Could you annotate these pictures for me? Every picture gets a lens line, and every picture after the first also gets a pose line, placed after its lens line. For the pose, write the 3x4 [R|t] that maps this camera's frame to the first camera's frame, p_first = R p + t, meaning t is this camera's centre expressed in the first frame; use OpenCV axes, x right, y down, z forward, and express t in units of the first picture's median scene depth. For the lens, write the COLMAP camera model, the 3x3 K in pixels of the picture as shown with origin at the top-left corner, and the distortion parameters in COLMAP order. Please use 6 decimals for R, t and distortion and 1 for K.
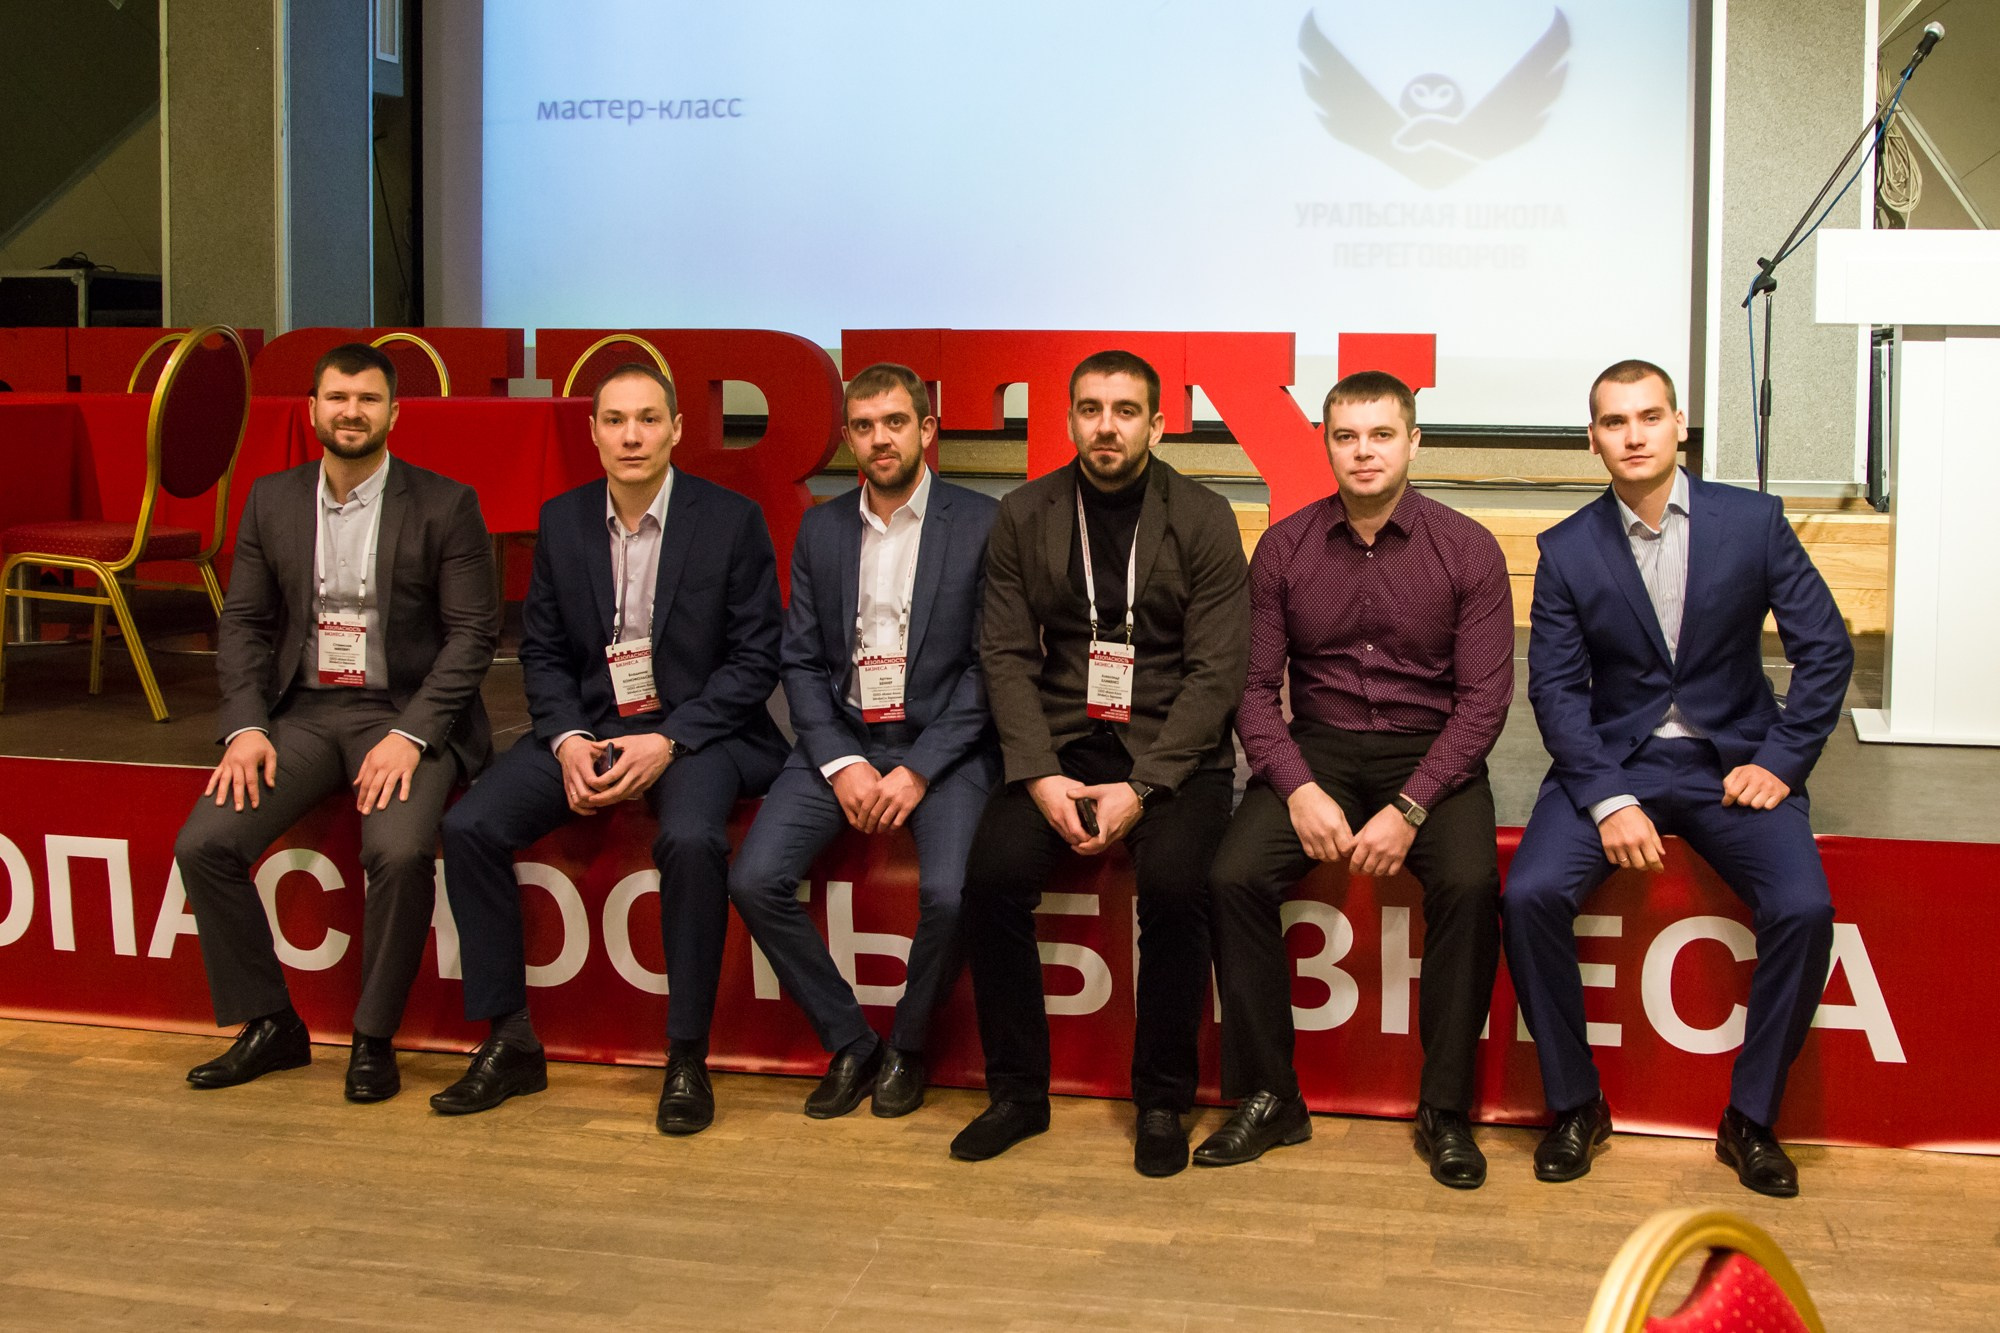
lens RADIAL K [[2687.4, 0, 999.0], [0, 2687.4, 639.7], [0, 0, 1]] dist [-0.011682, -0.564872]
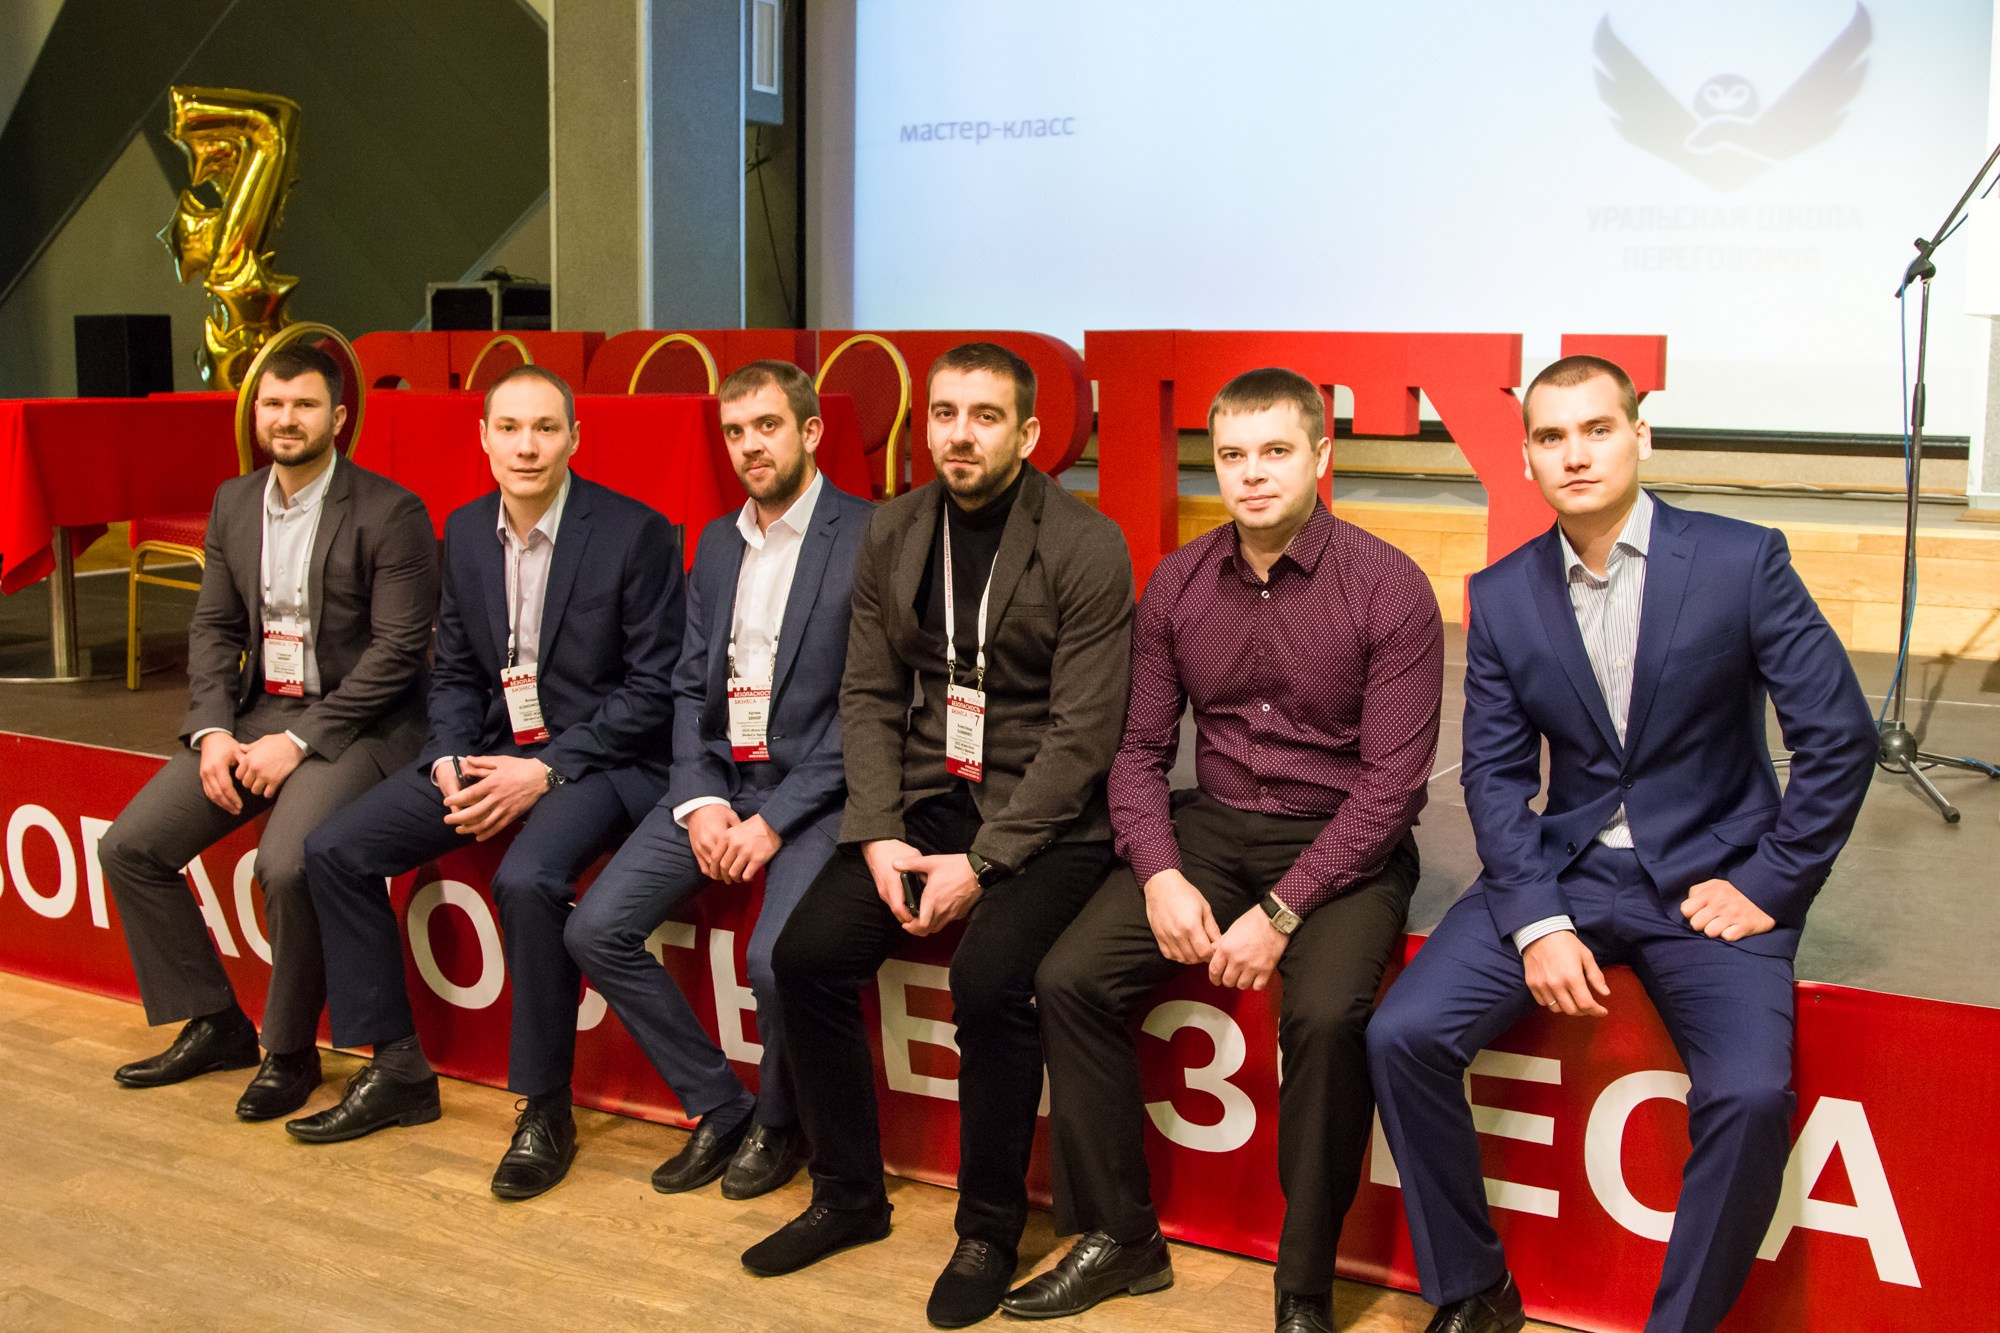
lens RADIAL K [[2120.9, 0, 1000.0], [0, 2120.9, 666.5], [0, 0, 1]] dist [-0.088815, -0.001158]
pose [[0.962623, 0.039109, -0.268005, 0.231480], [-0.028756, 0.998685, 0.042450, -0.034381], [0.269313, -0.033157, 0.962482, 0.352962]]
